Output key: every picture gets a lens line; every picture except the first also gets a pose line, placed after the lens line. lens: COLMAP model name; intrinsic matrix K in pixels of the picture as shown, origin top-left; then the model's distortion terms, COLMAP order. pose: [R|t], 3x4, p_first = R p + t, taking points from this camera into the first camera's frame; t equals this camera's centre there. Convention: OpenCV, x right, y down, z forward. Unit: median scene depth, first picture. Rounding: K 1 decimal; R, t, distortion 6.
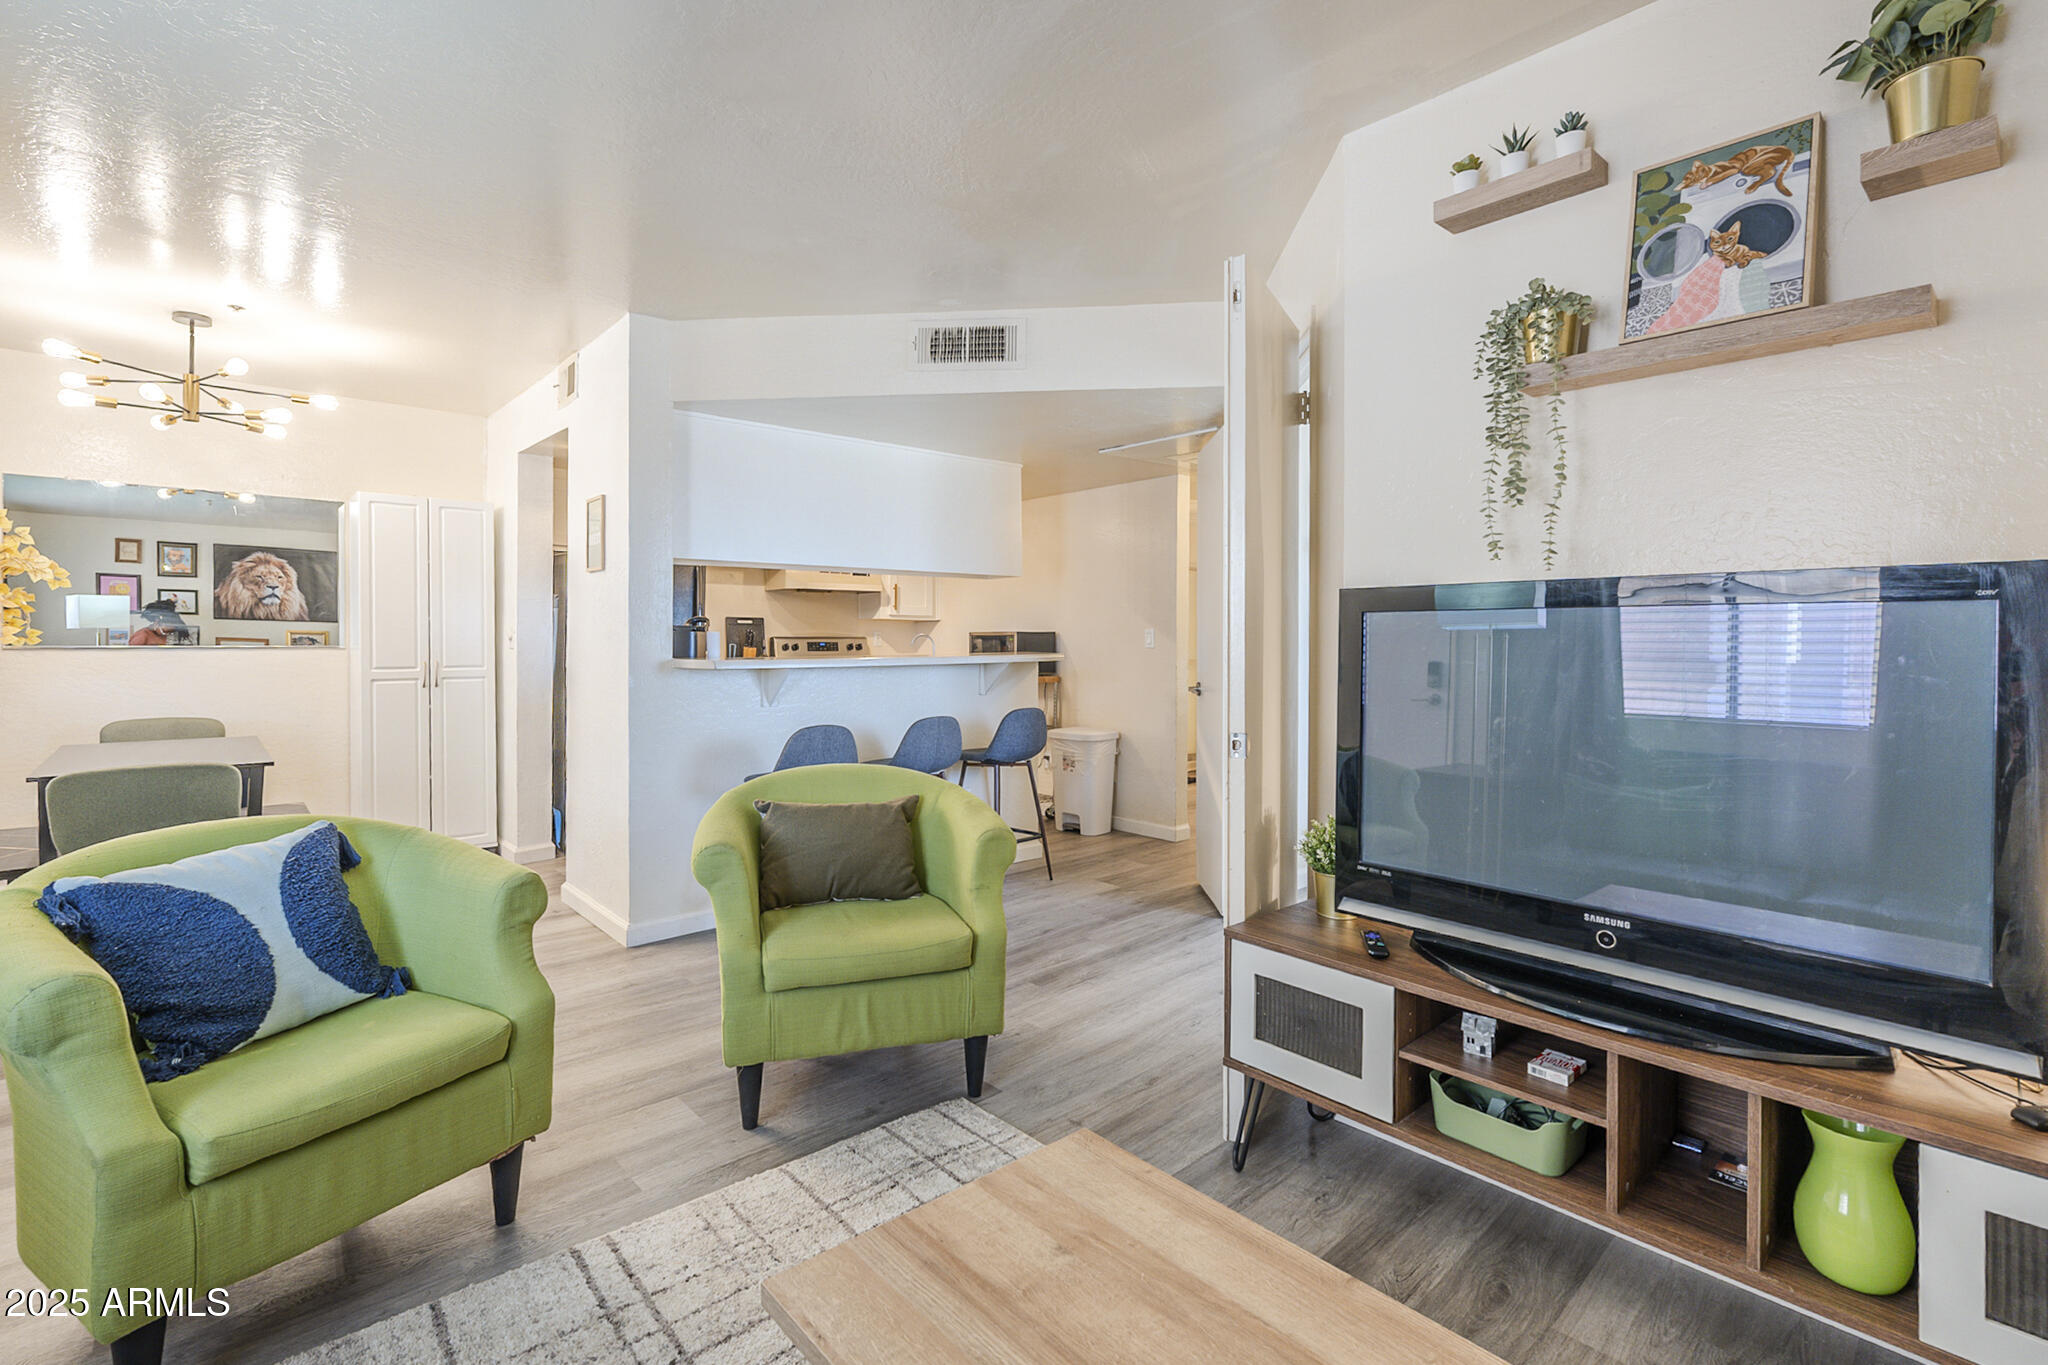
lens RADIAL K [[914.0, 0, 1019.3], [0, 914.0, 648.4], [0, 0, 1]] dist [-0.004276, -0.000194]
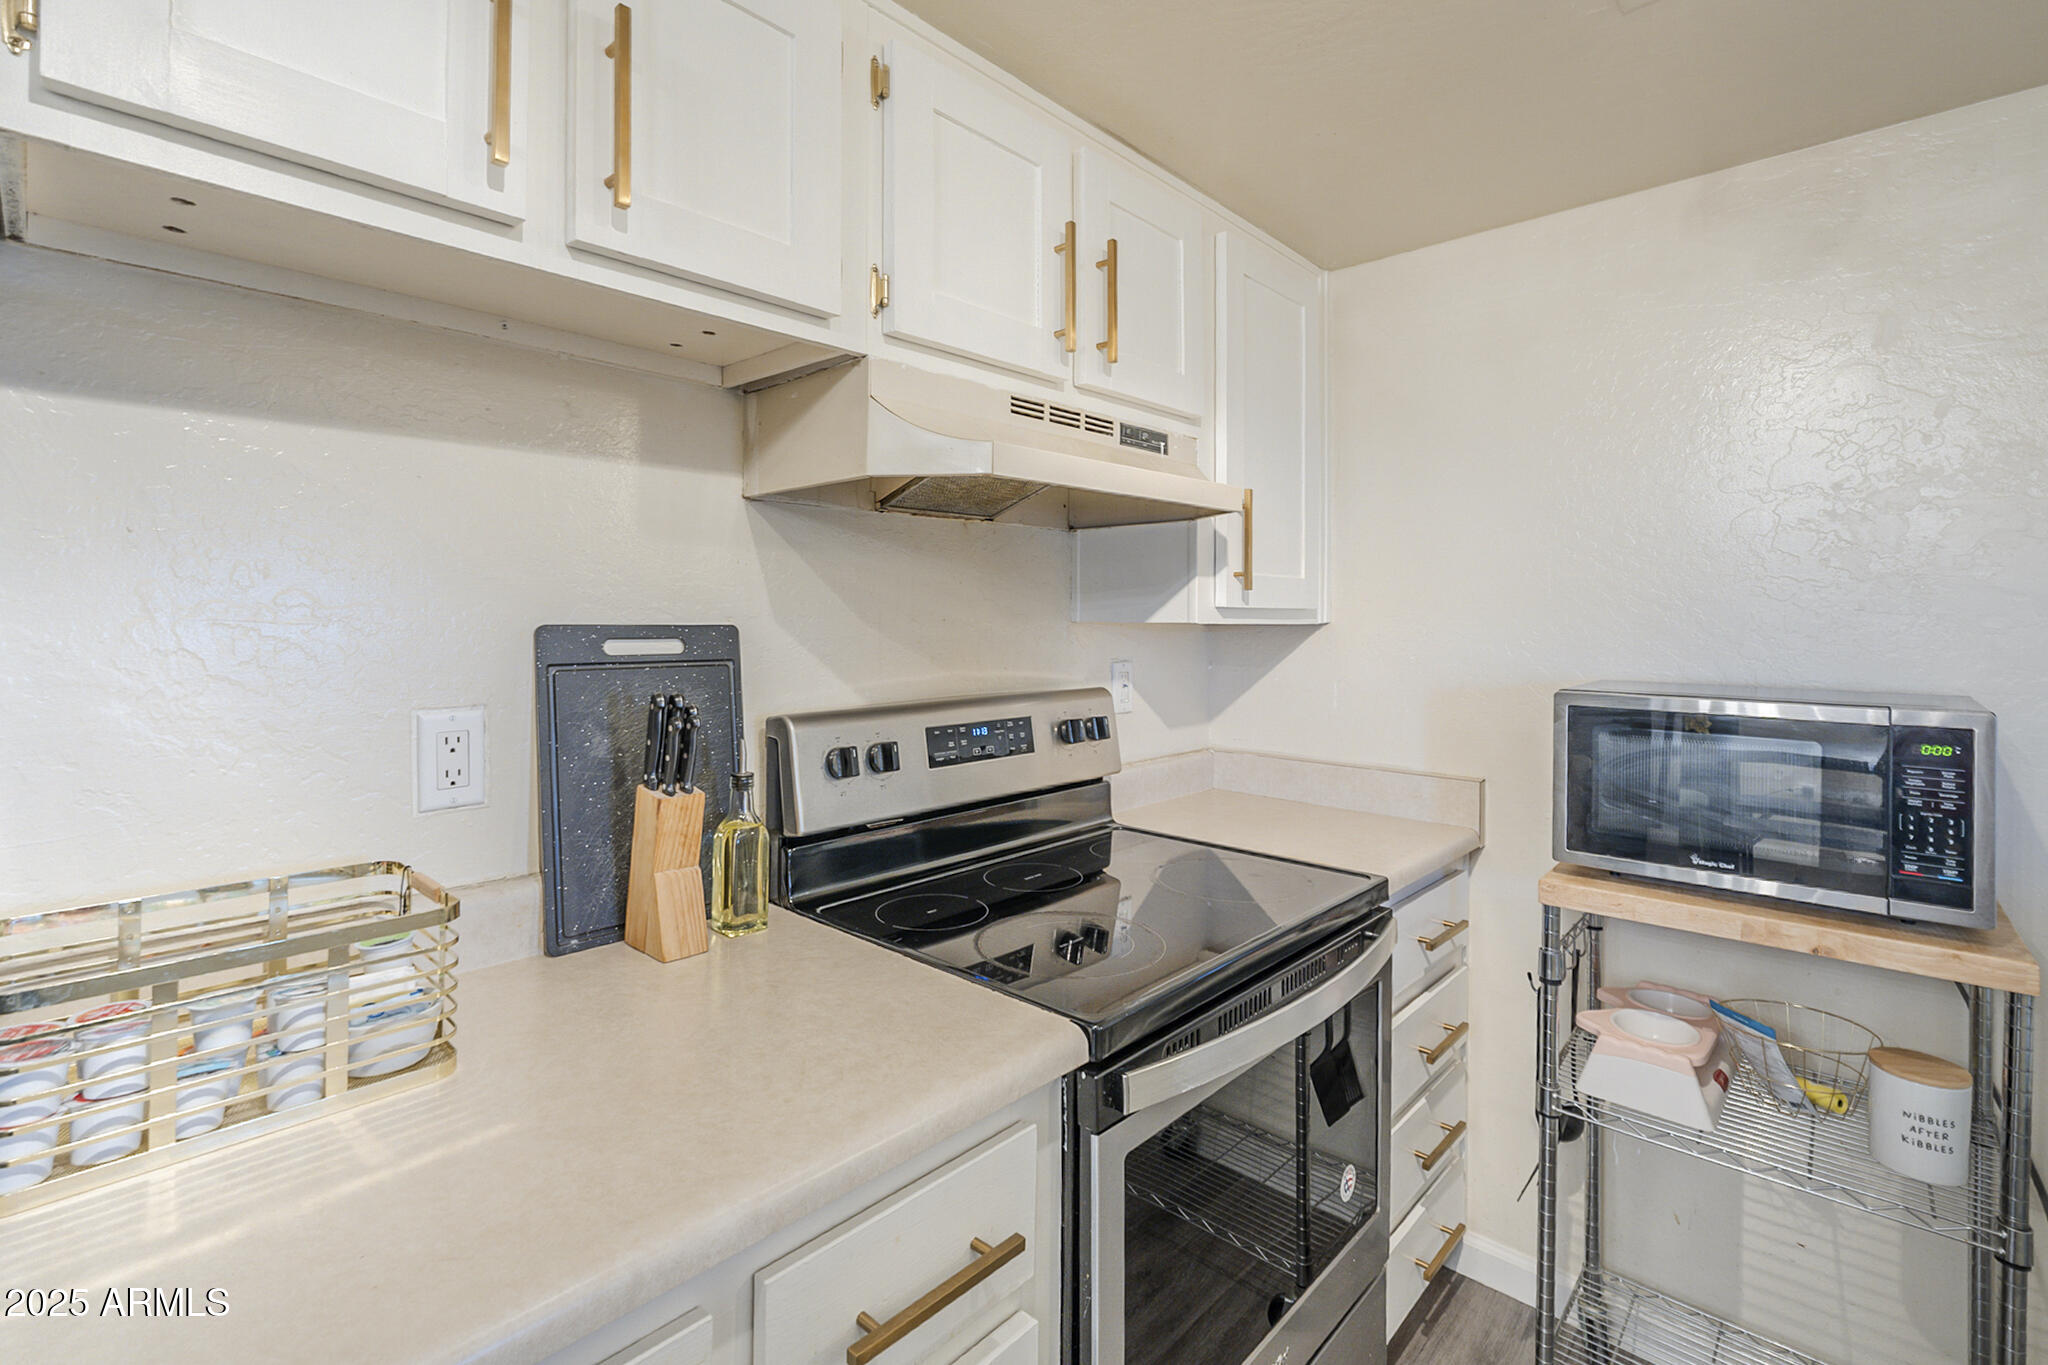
lens RADIAL K [[920.5, 0, 1024.2], [0, 920.5, 619.3], [0, 0, 1]] dist [-0.000755, -0.000258]
pose [[0.996799, 0.001326, 0.079940, -0.210855], [-0.001090, 0.999995, -0.002991, -0.031141], [-0.079944, 0.002895, 0.996795, 0.715616]]
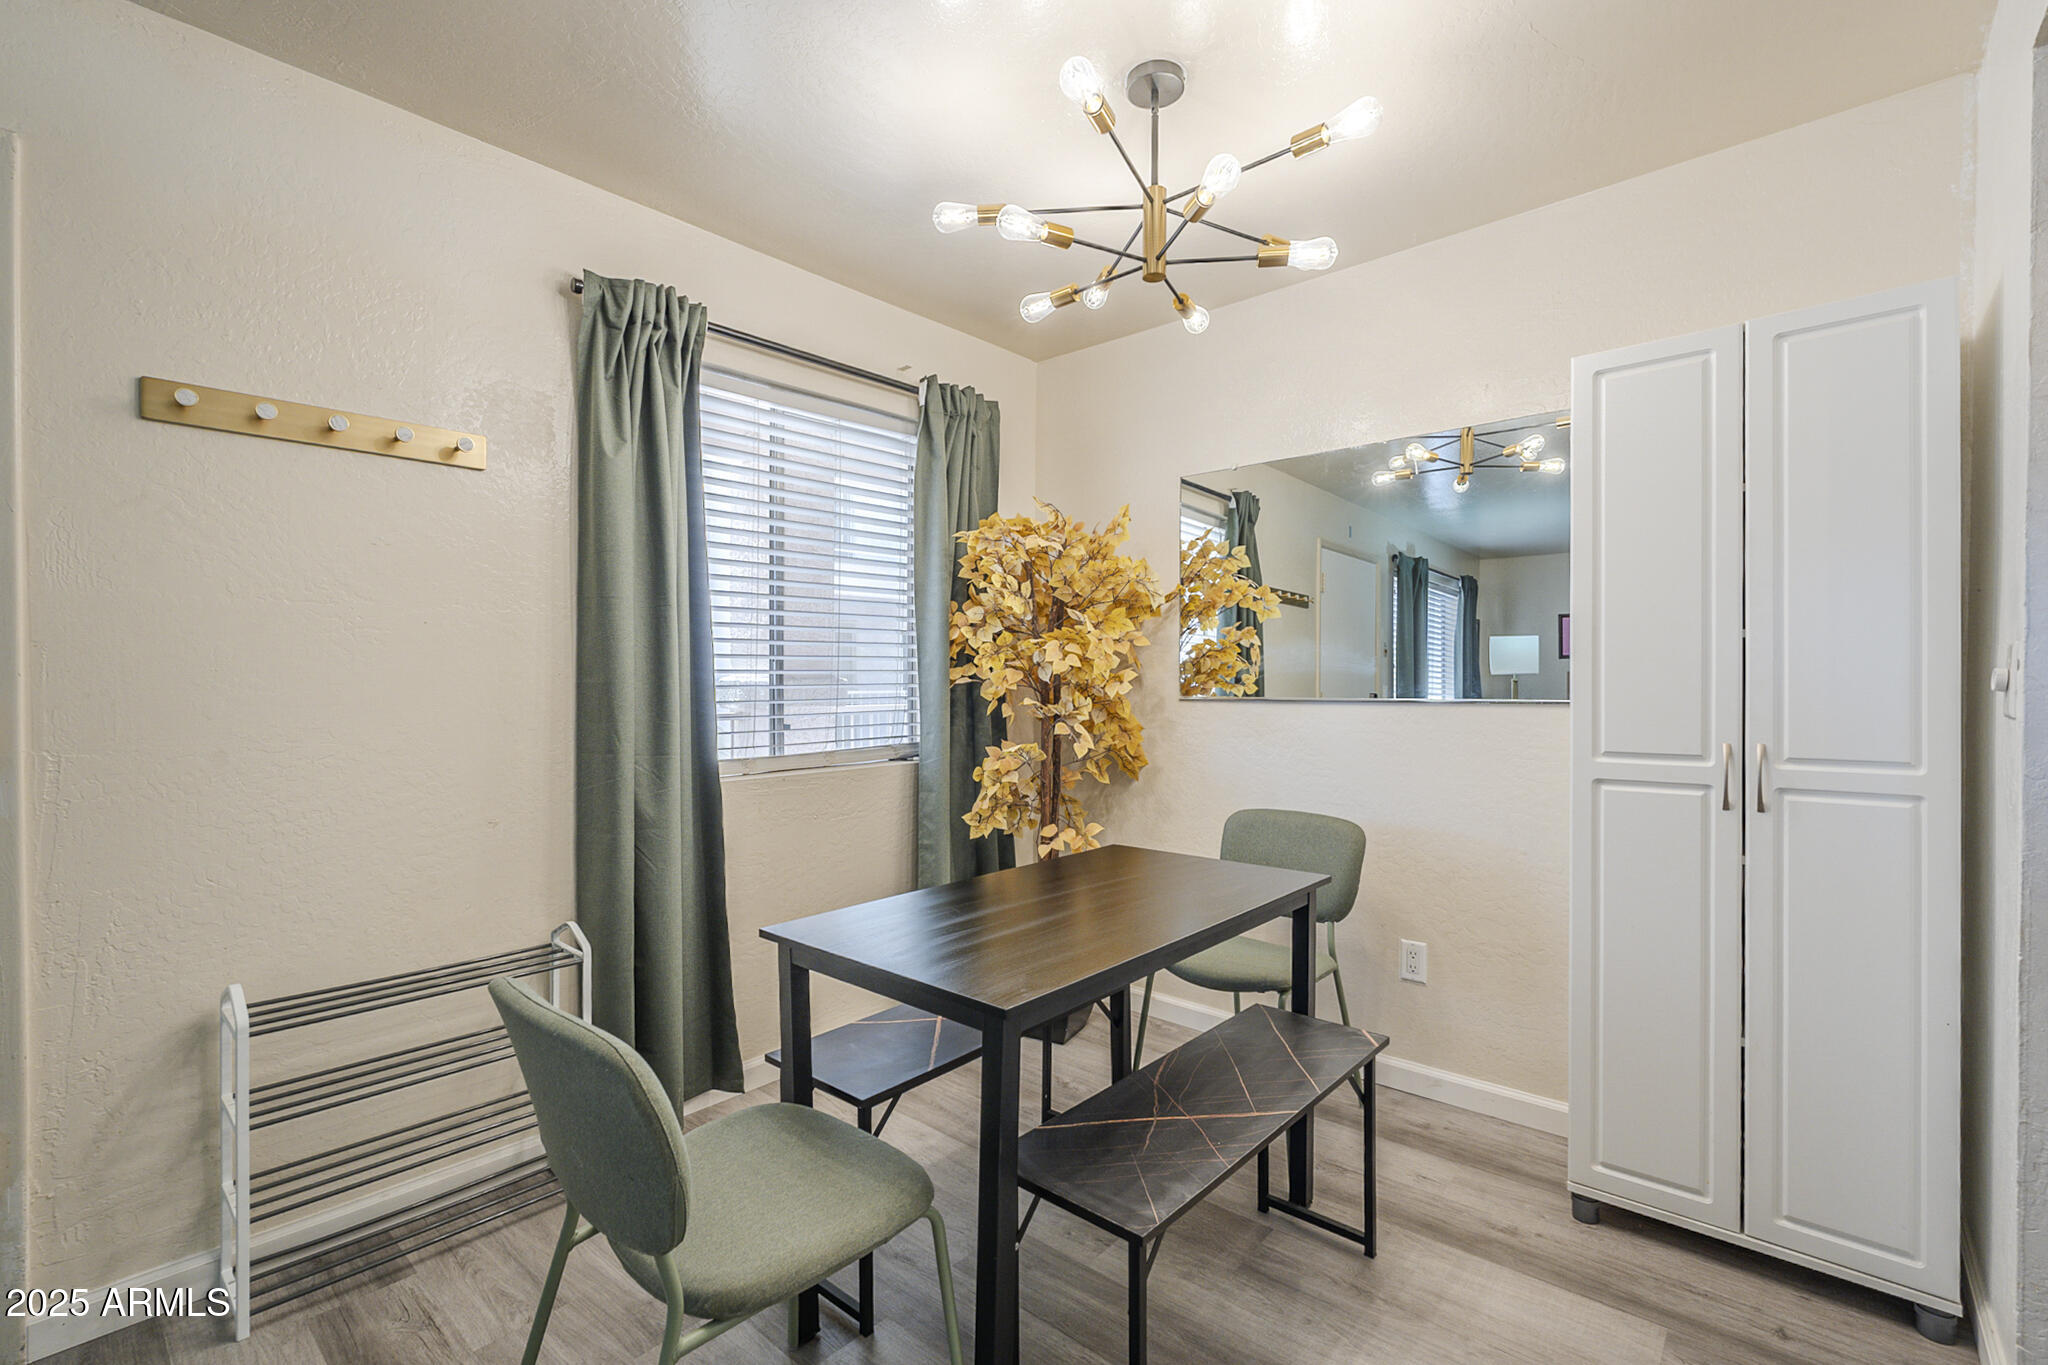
lens RADIAL K [[895.9, 0, 1010.1], [0, 895.9, 692.3], [0, 0, 1]] dist [-0.001048, -0.000345]
pose [[0.097648, 0.006116, -0.995202, -0.200937], [-0.005194, 0.999971, 0.005636, -0.005588], [0.995207, 0.004619, 0.097677, 0.440017]]
